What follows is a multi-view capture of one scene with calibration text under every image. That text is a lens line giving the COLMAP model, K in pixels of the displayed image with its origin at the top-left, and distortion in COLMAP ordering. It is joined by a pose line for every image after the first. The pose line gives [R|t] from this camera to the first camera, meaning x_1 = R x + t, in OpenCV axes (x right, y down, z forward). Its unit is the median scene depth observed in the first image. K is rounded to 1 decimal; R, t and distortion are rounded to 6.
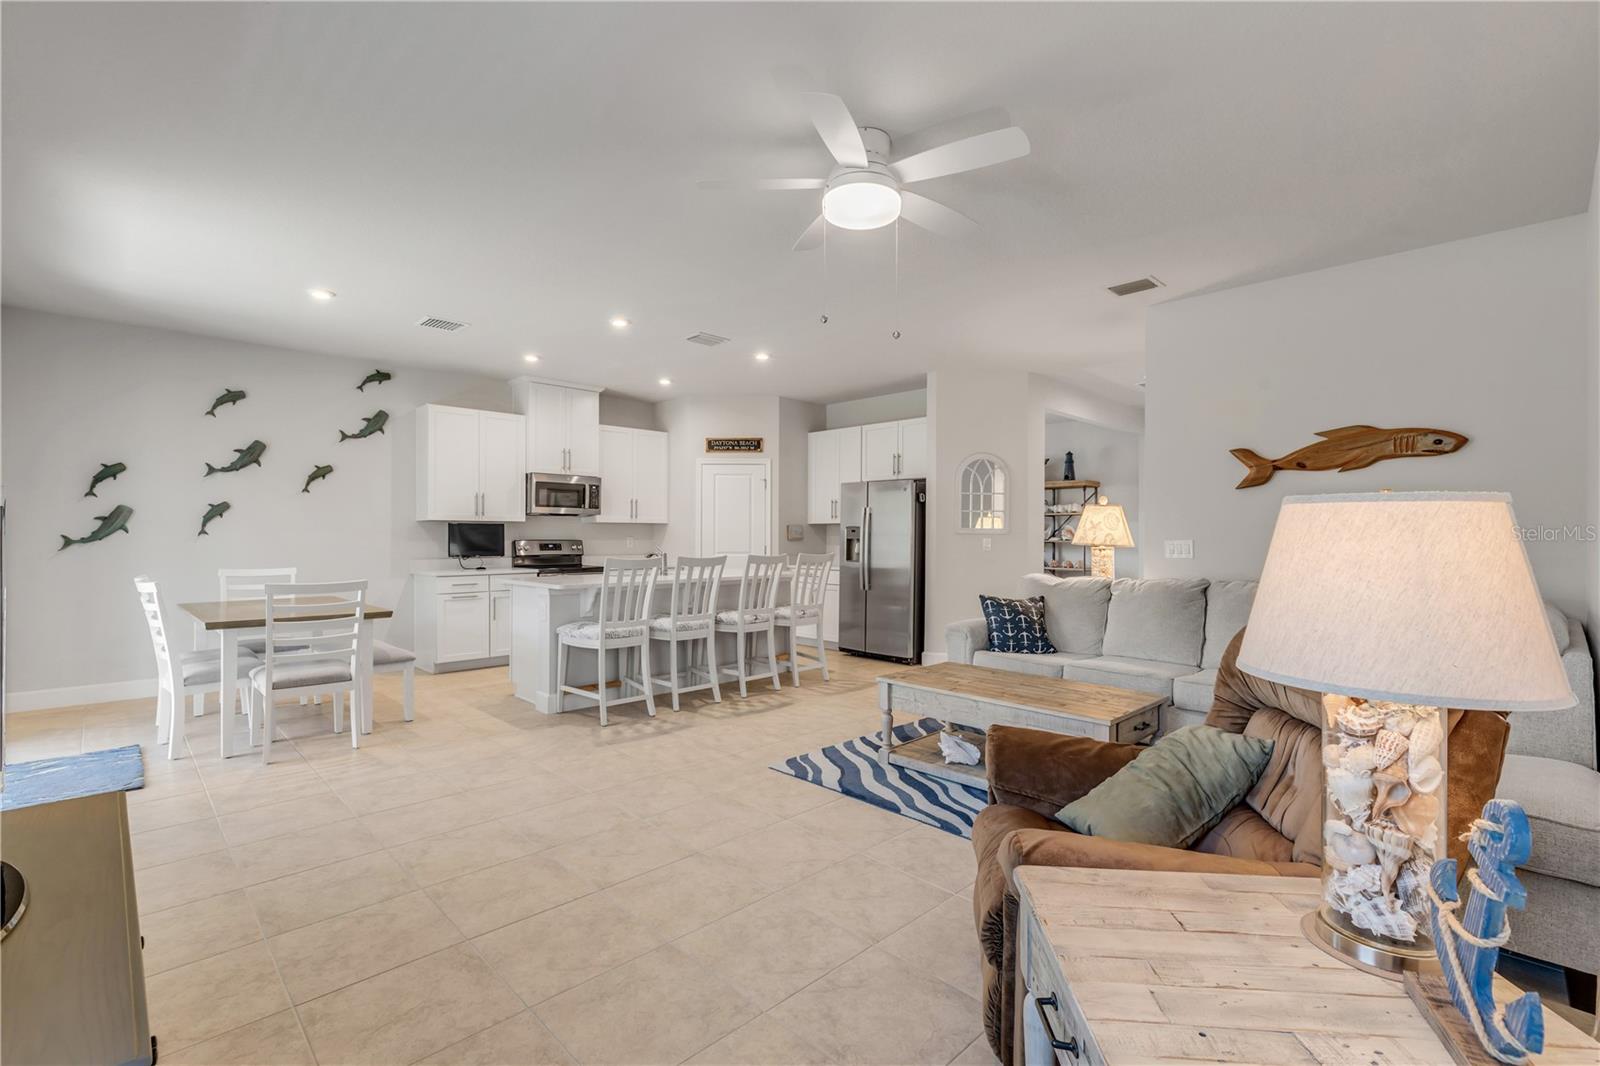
lens RADIAL K [[723.5, 0, 797.4], [0, 723.5, 532.9], [0, 0, 1]] dist [0.003810, -0.000442]
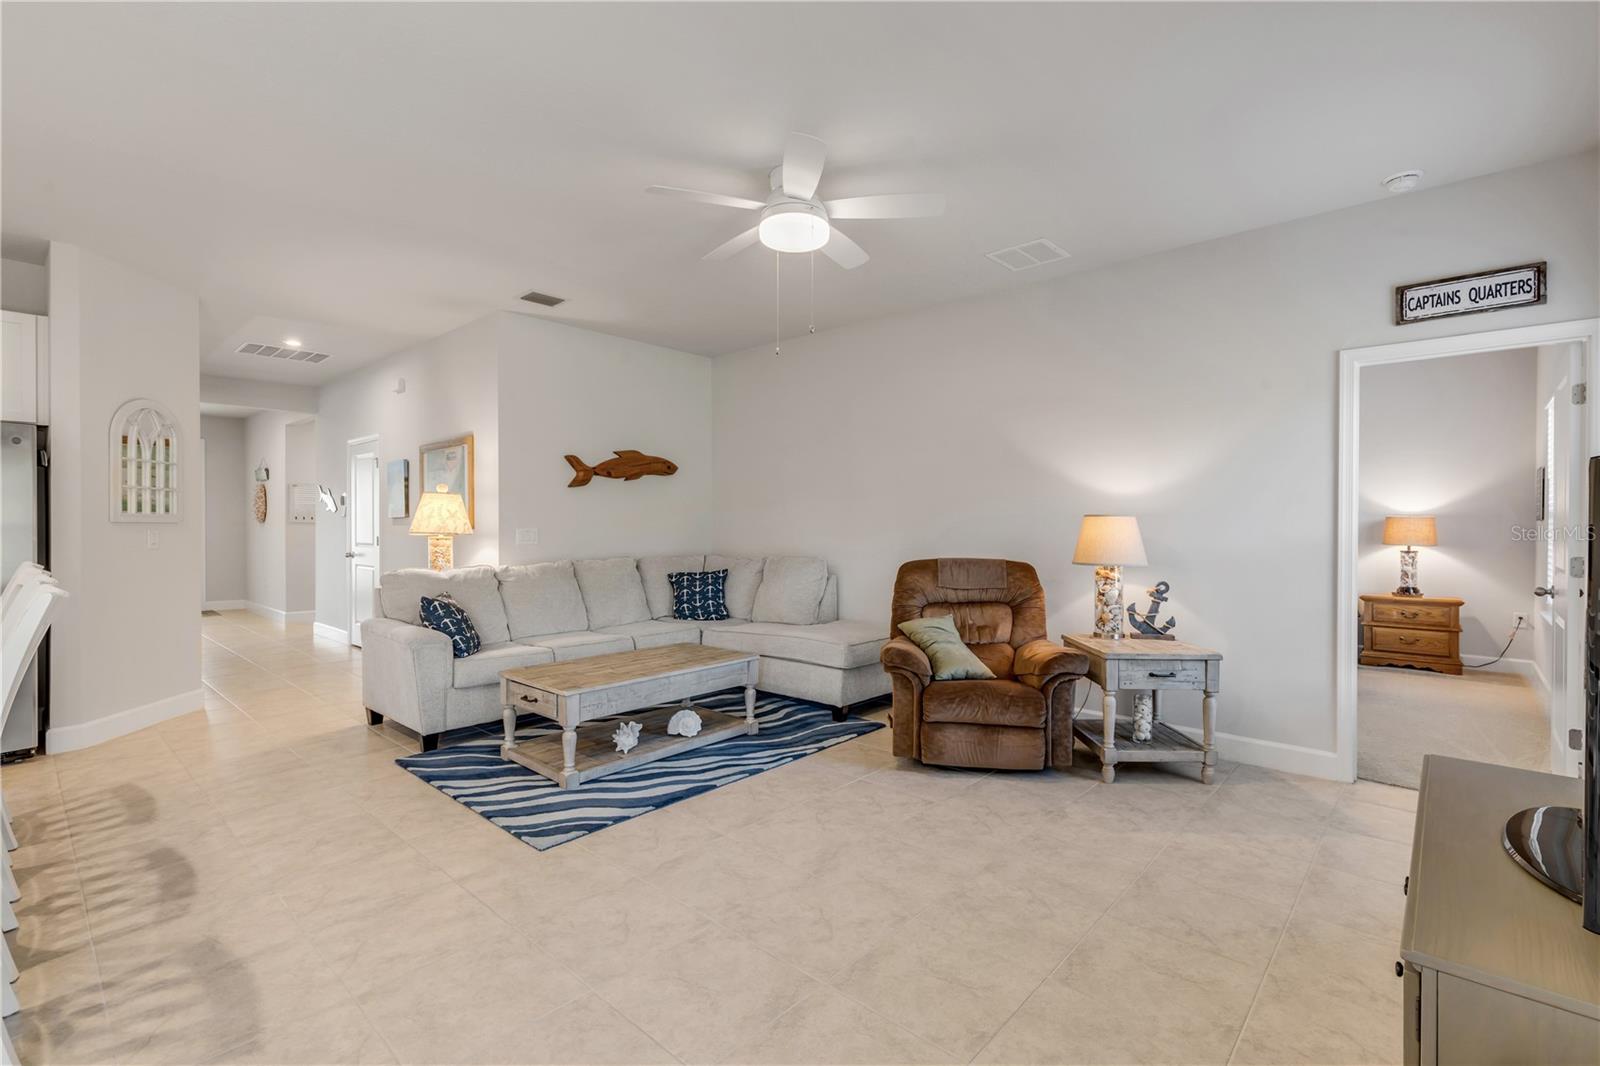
lens RADIAL K [[723.5, 0, 798.0], [0, 723.5, 531.2], [0, 0, 1]] dist [0.003810, -0.000442]
pose [[-0.071451, -0.013316, 0.997355, -0.833182], [-0.003547, 0.999908, 0.013096, -0.002872], [-0.997438, -0.002602, -0.071491, 0.864513]]
